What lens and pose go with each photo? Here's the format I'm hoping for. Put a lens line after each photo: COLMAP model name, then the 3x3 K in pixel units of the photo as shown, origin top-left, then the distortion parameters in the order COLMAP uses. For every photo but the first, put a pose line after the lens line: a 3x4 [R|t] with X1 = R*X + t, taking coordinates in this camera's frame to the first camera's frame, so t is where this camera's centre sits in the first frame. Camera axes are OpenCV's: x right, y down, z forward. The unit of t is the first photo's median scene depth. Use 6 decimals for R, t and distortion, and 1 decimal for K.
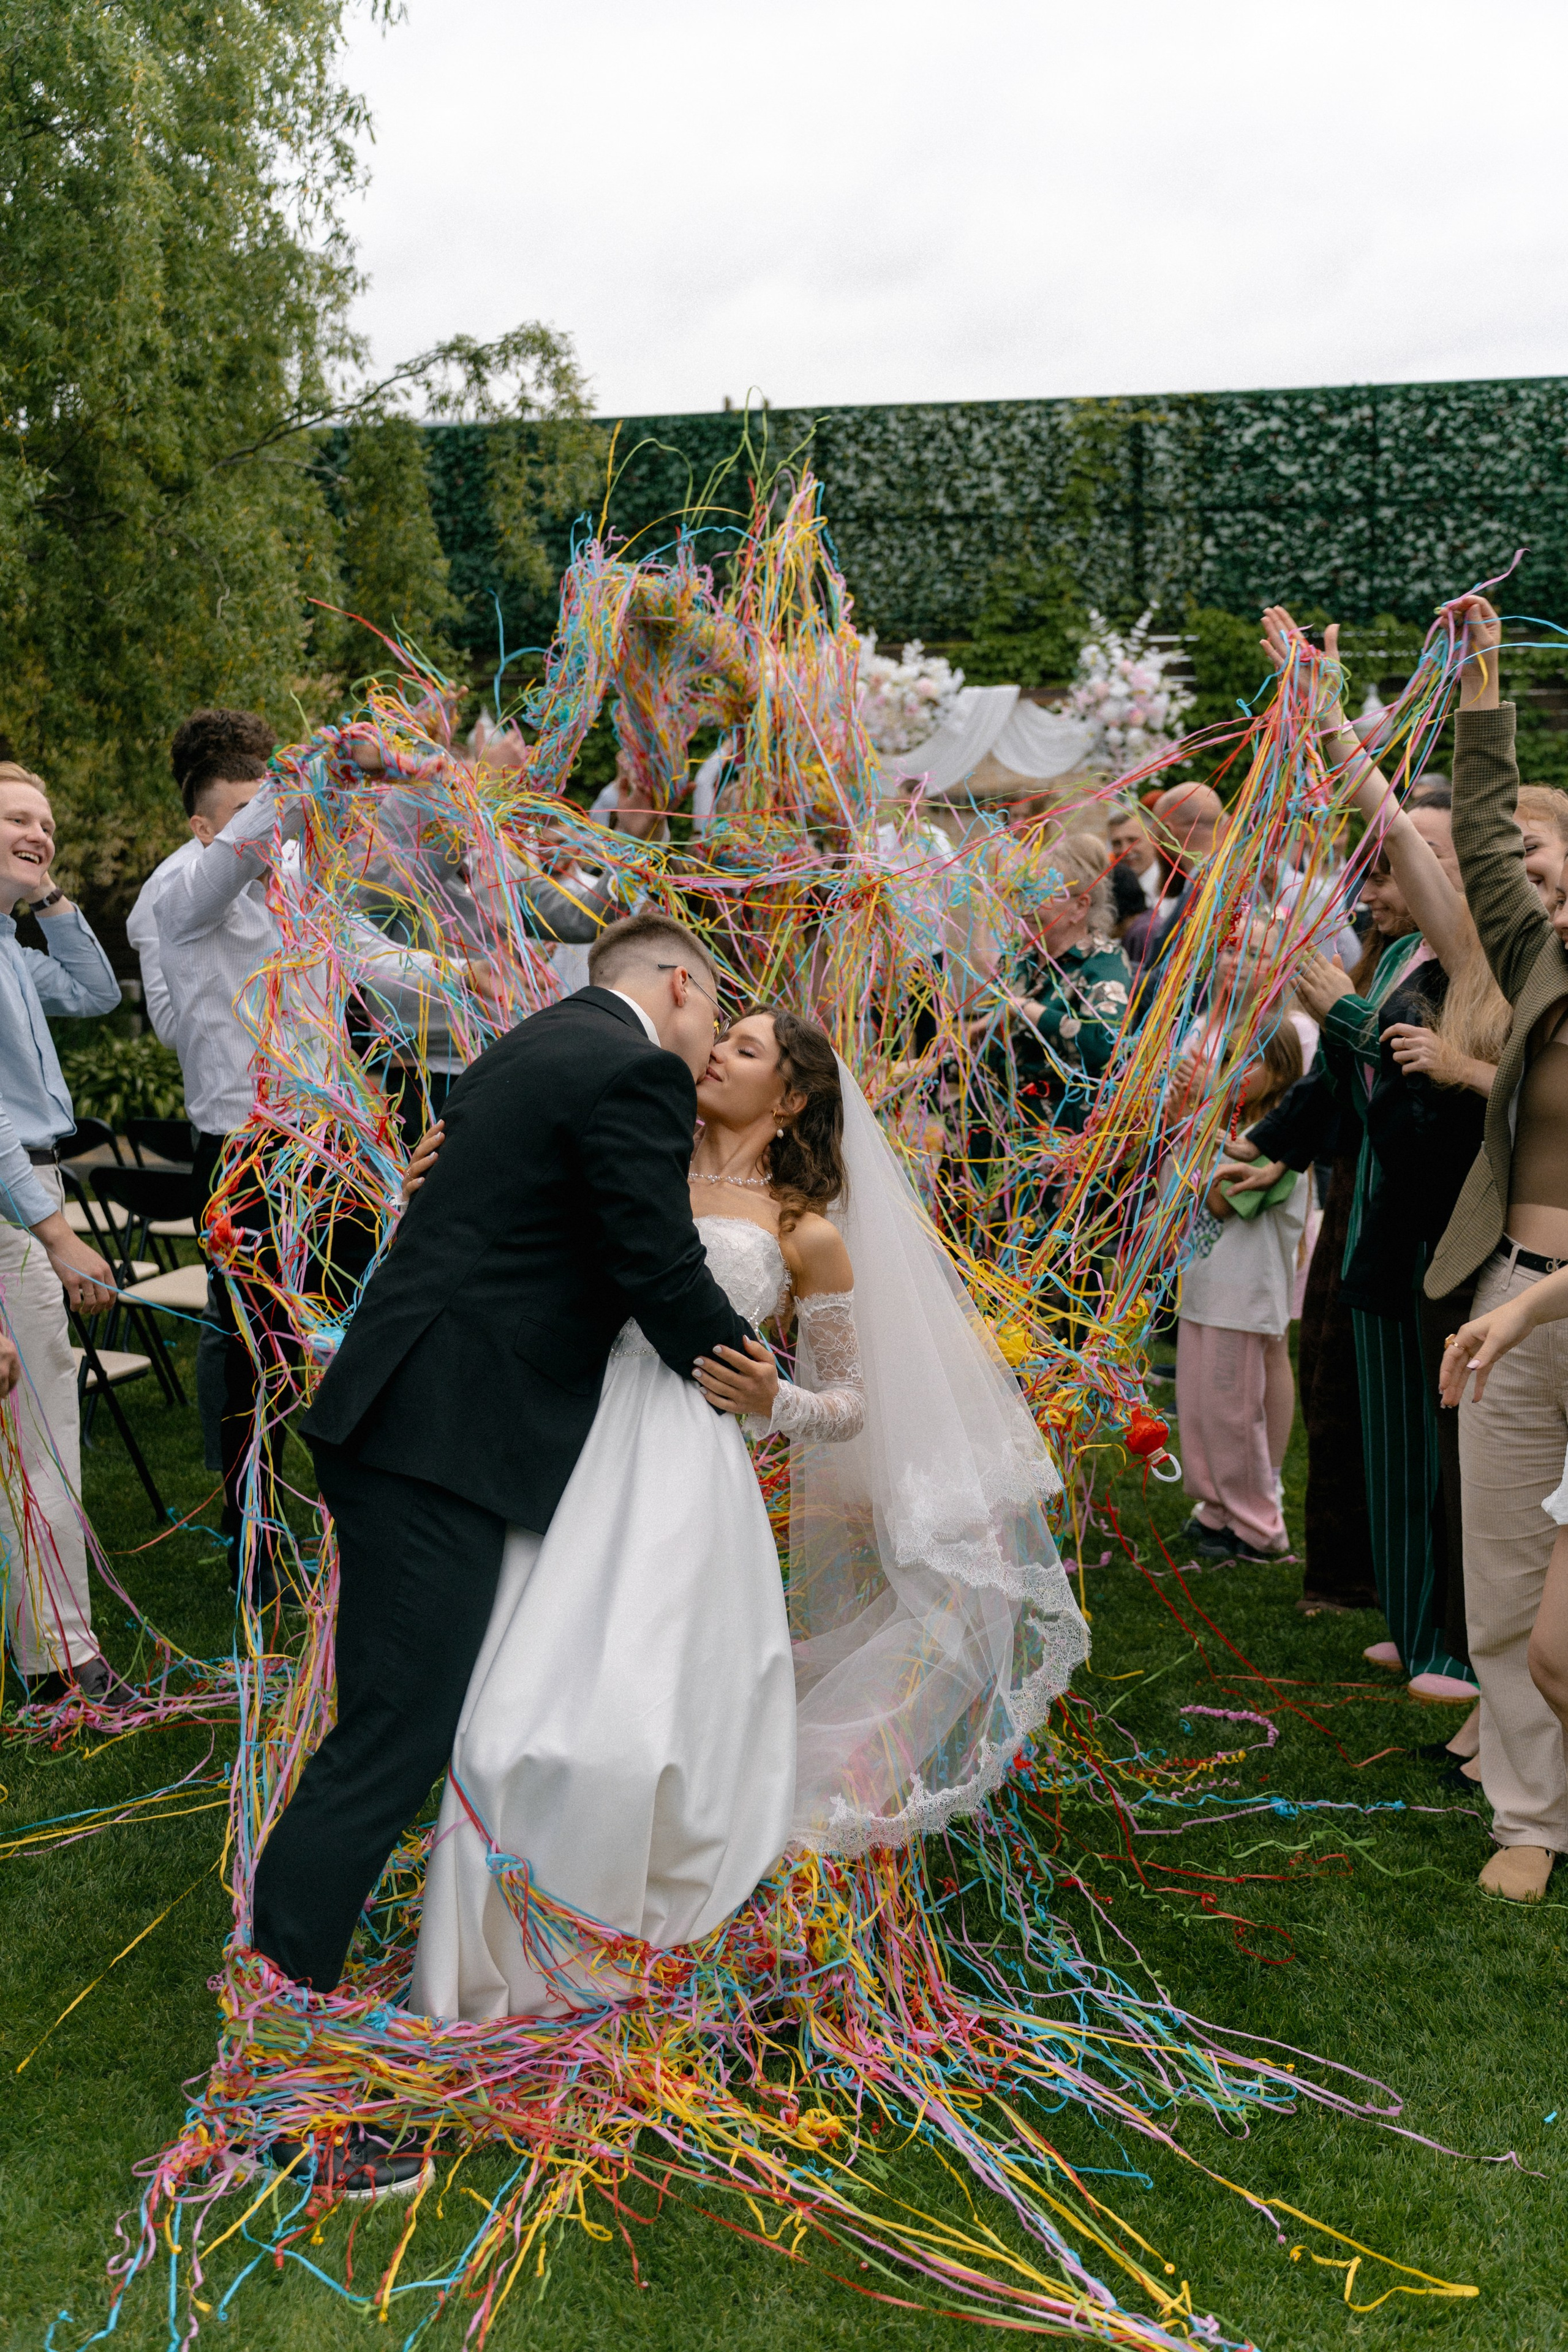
lens RADIAL K [[2392.4, 0, 791.1], [0, 2392.4, 1182.0], [0, 0, 1]] dist [0.037156, 0.000000]
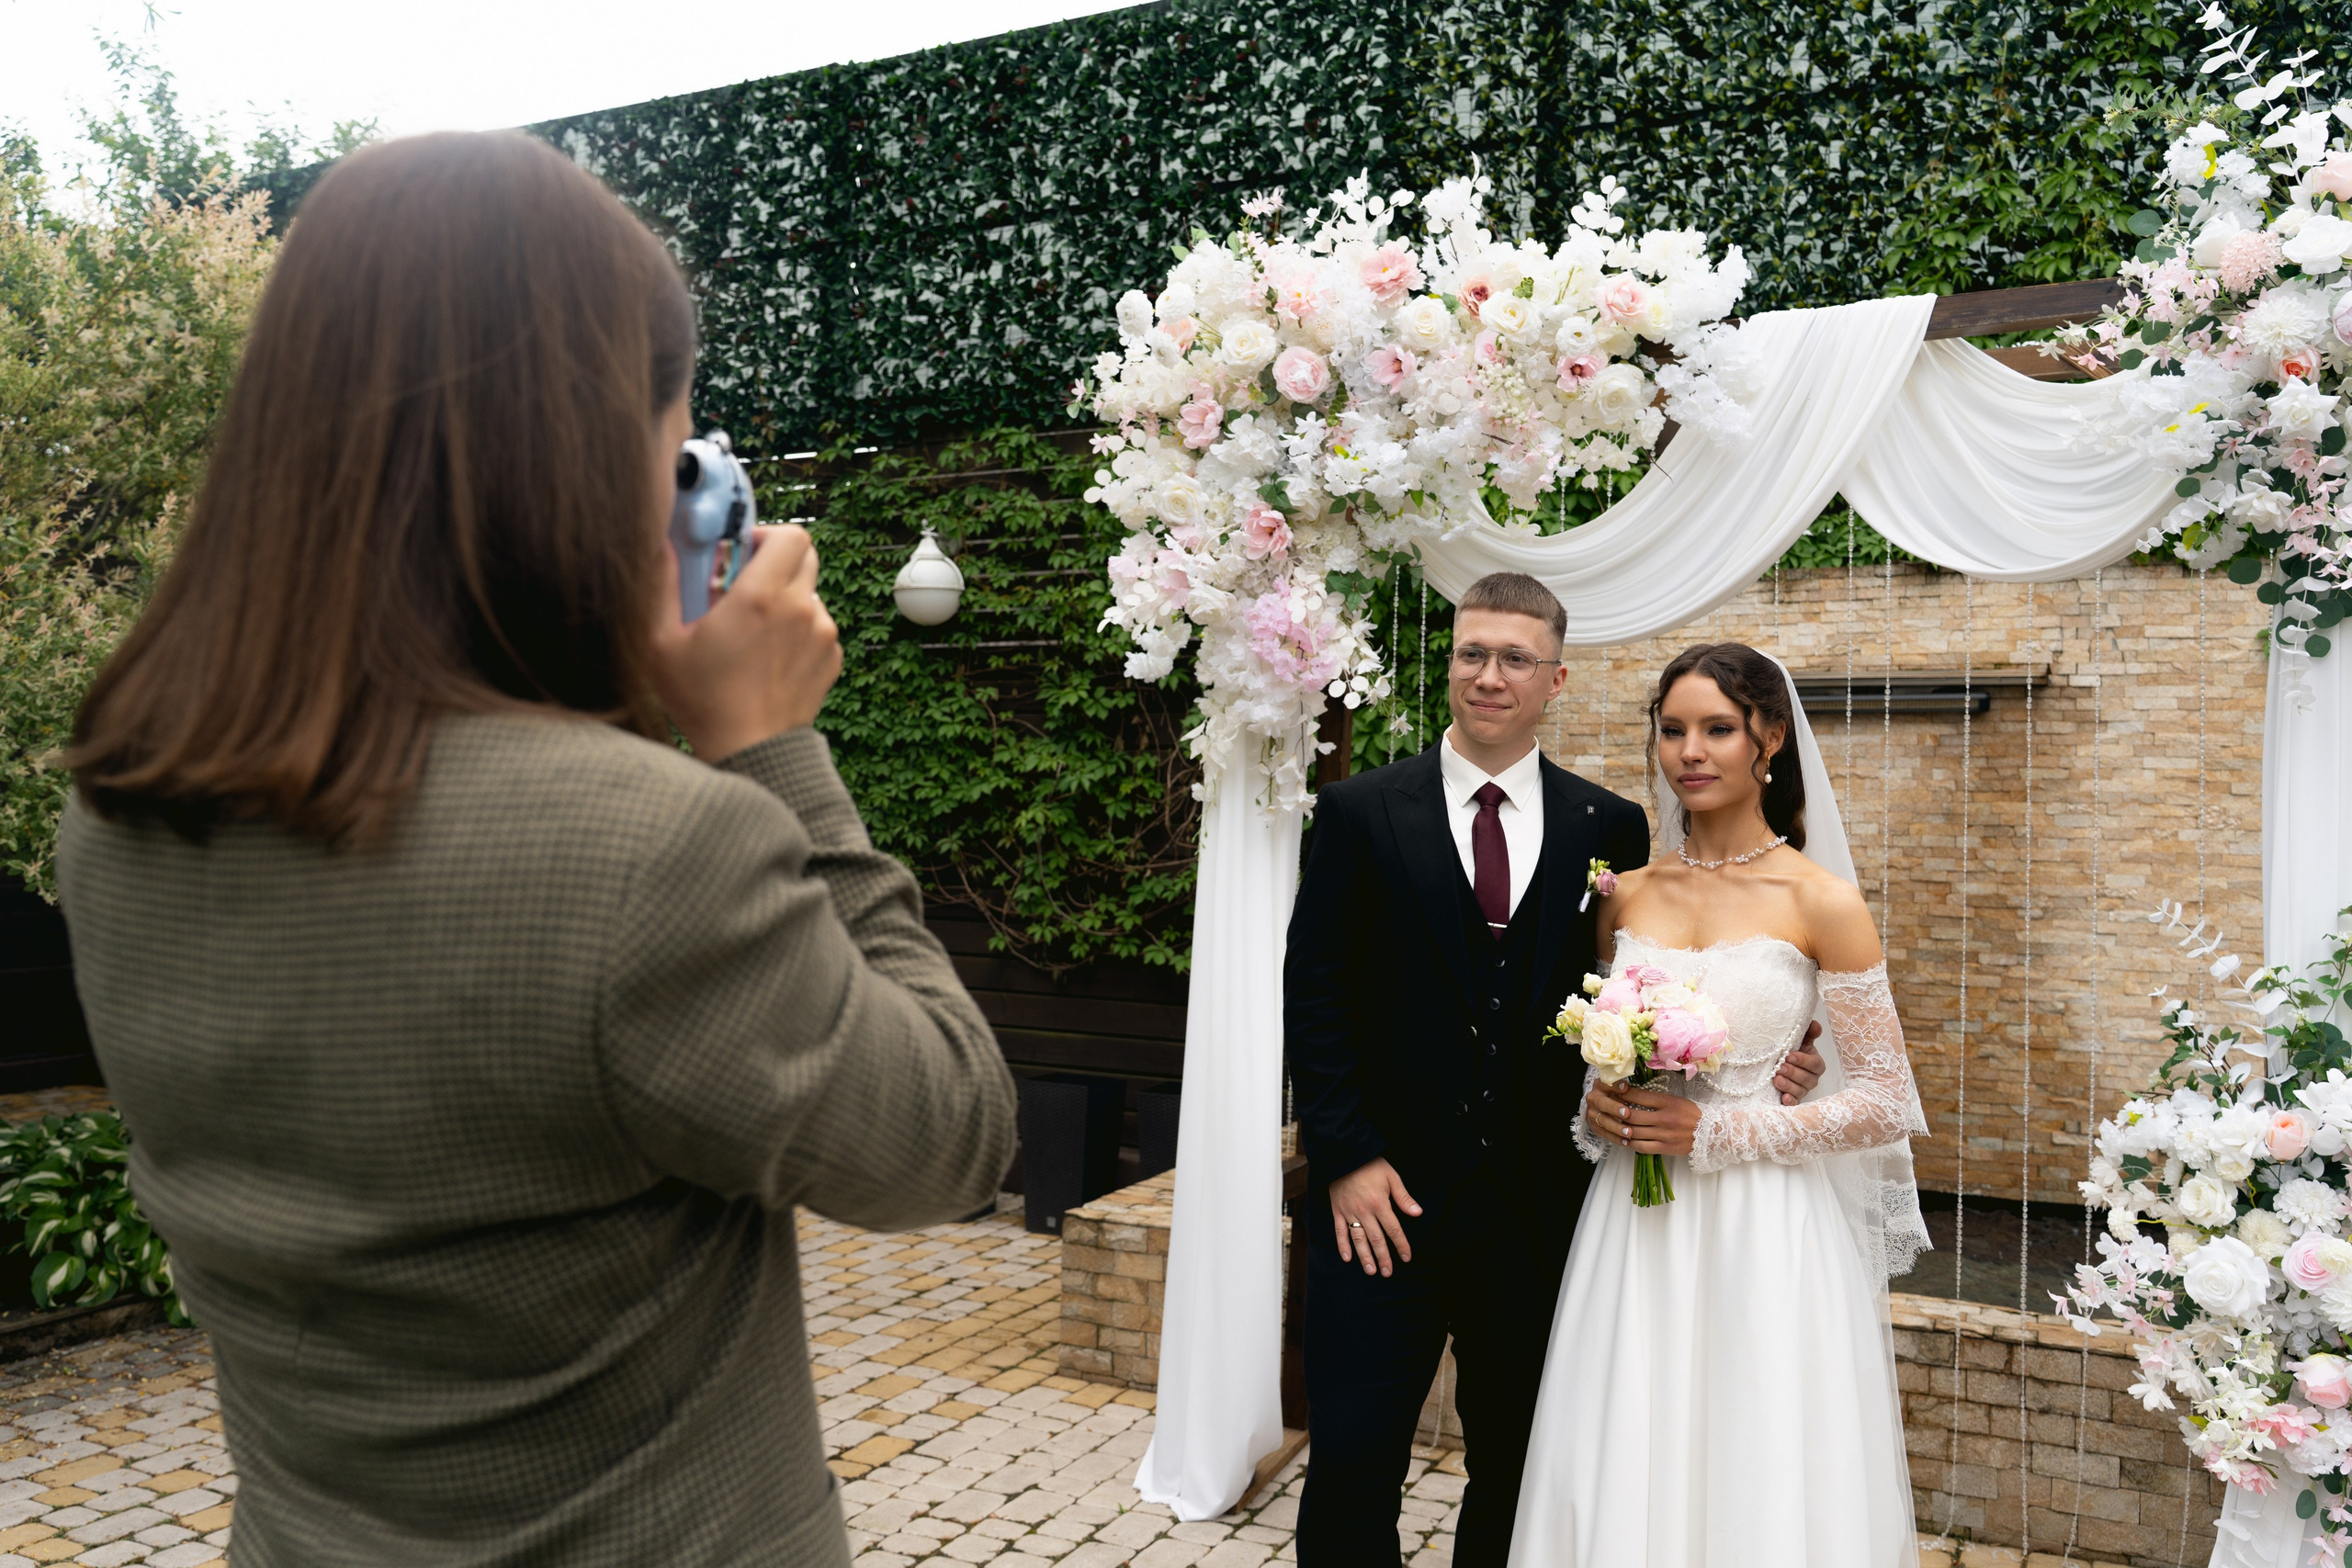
lens RADIAL K [[1876.8, 0, 1167.7], [0, 1876.8, 765.5], [0, 0, 1]] dist [0.002828, -0.014400]
pose [[0.942200, 0.021246, -0.334376, 0.072213], [-0.071983, 0.987519, -0.140087, -0.089830], [0.327226, 0.156059, 0.931970, 0.647070]]
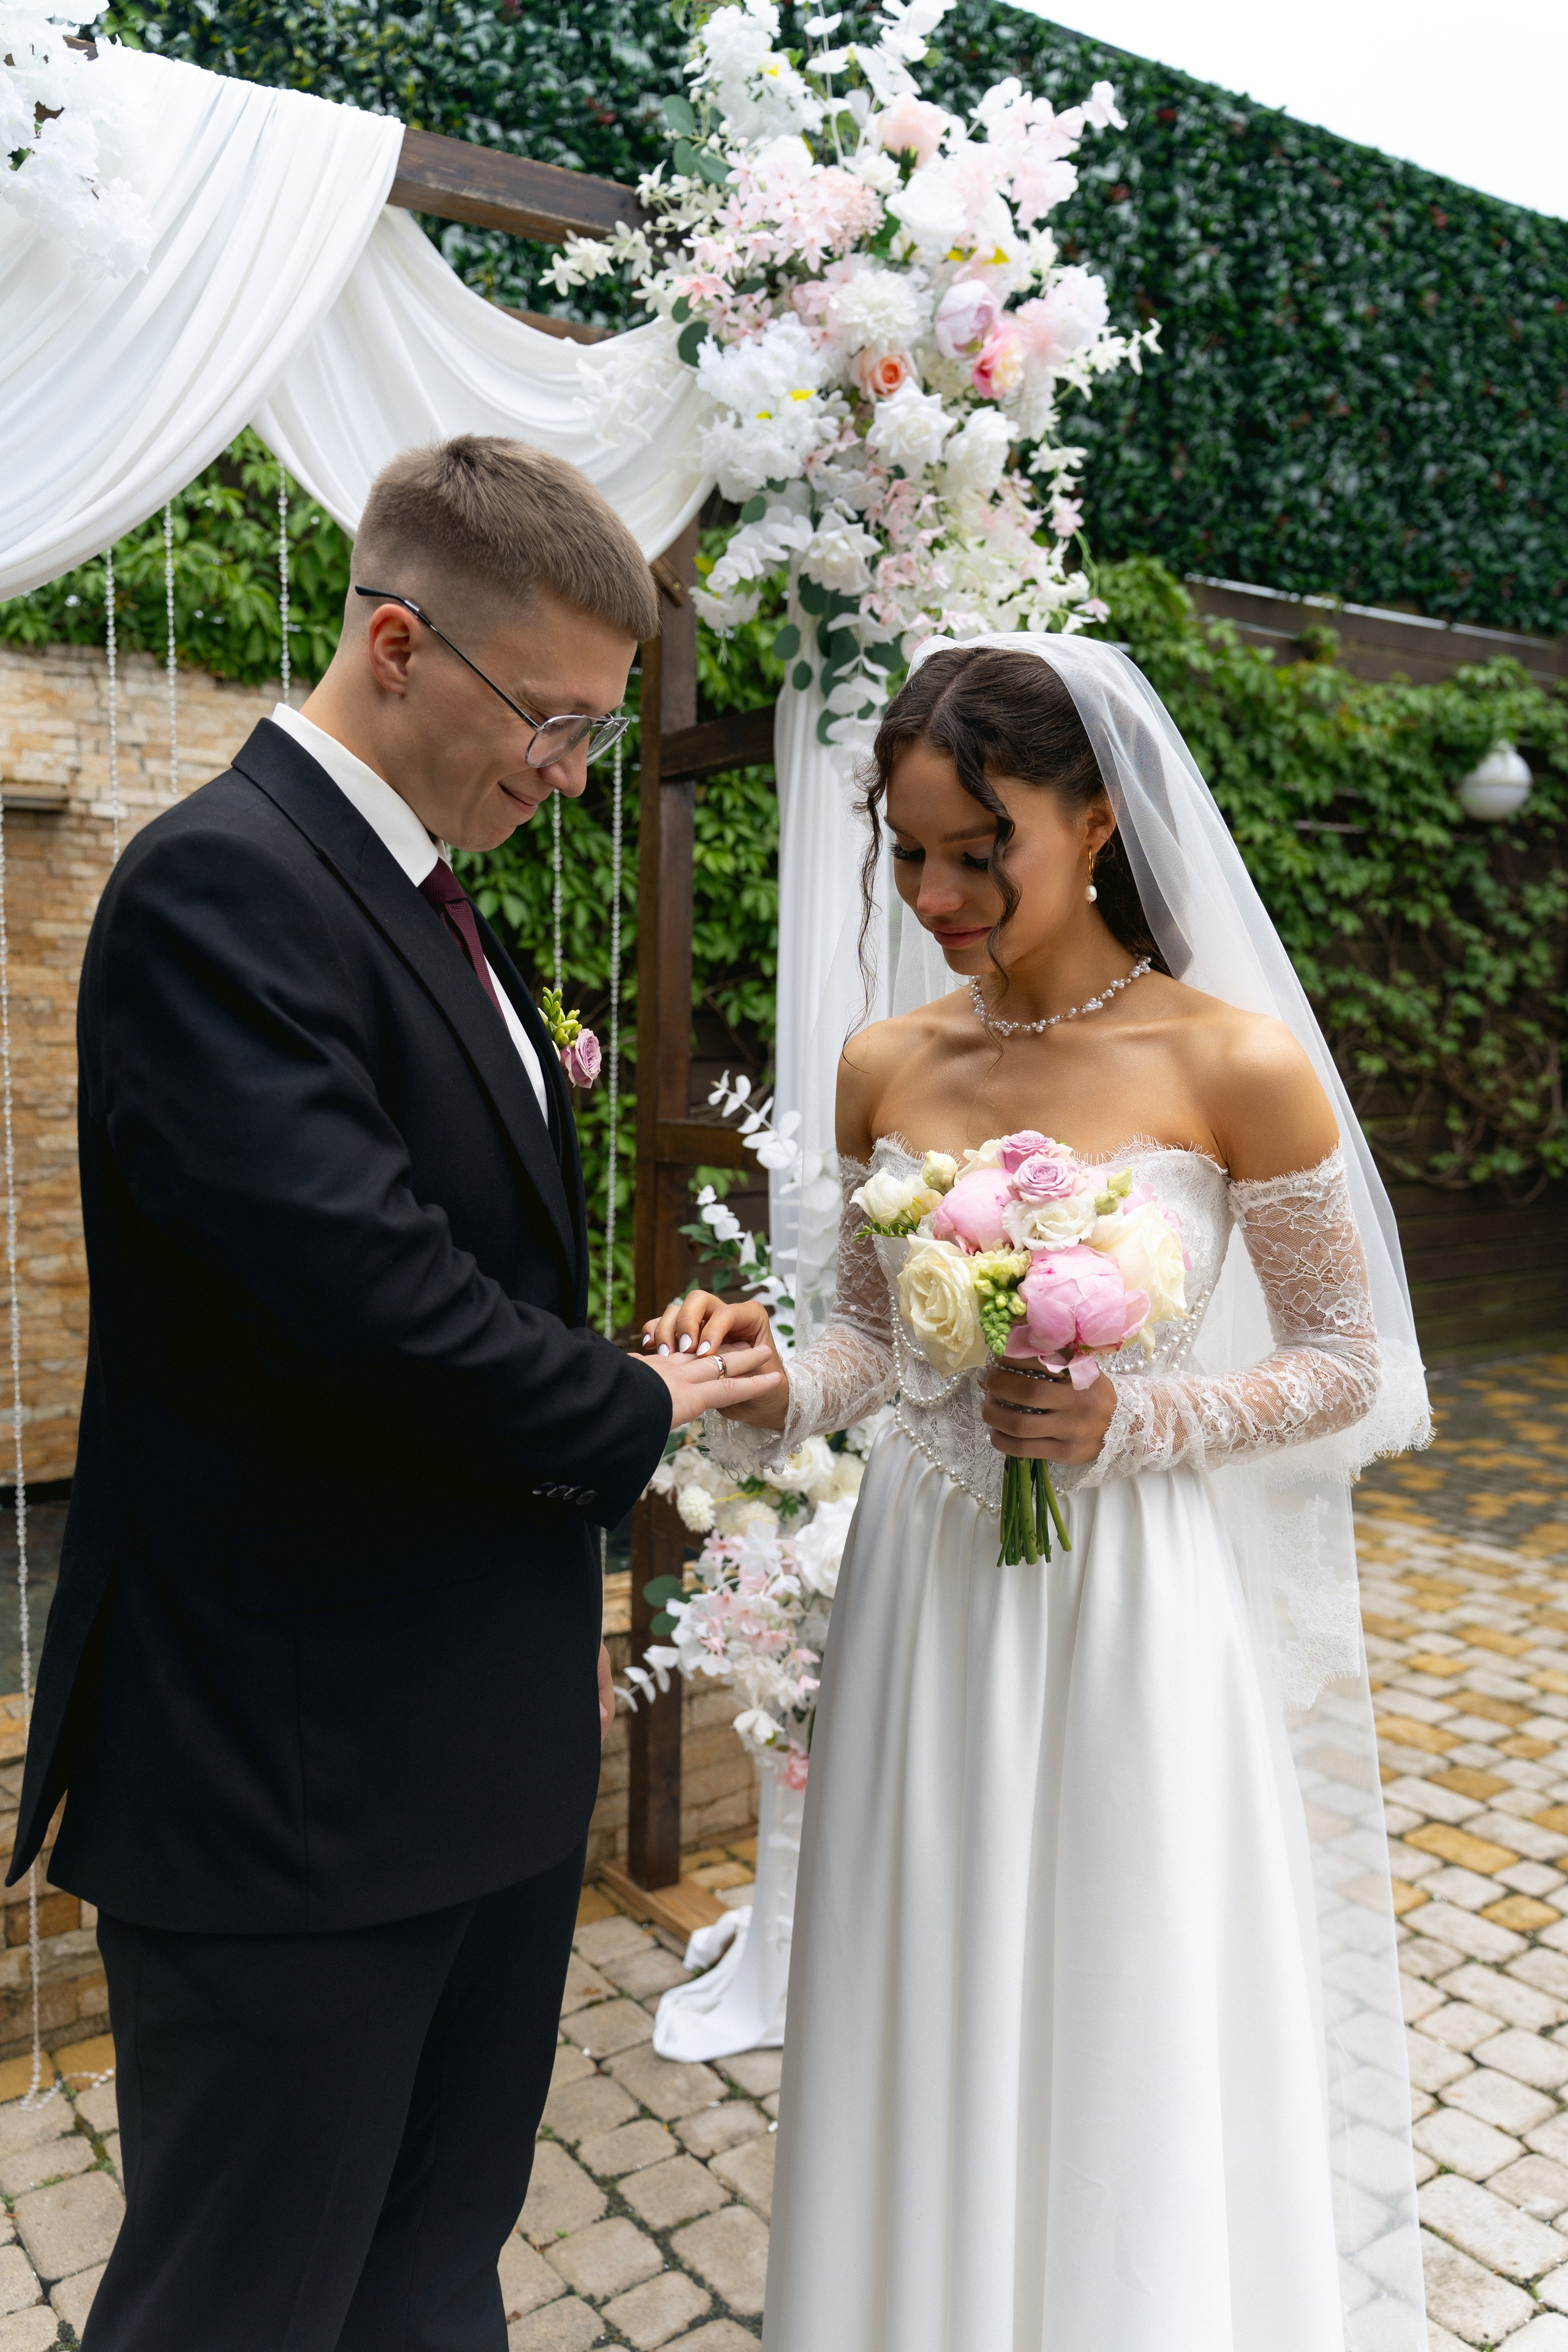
lens RADIAL K [[1877.0, 0, 843.8], [0, 1877.0, 1208.8], [0, 0, 1]] dist [0.002828, -0.014400]
pose [[0.733198, -0.060484, 0.677320, 0.007870], [0.089722, 0.995933, -0.008188, -0.095786], [-0.674070, 0.066774, 0.735643, 0.747982]]
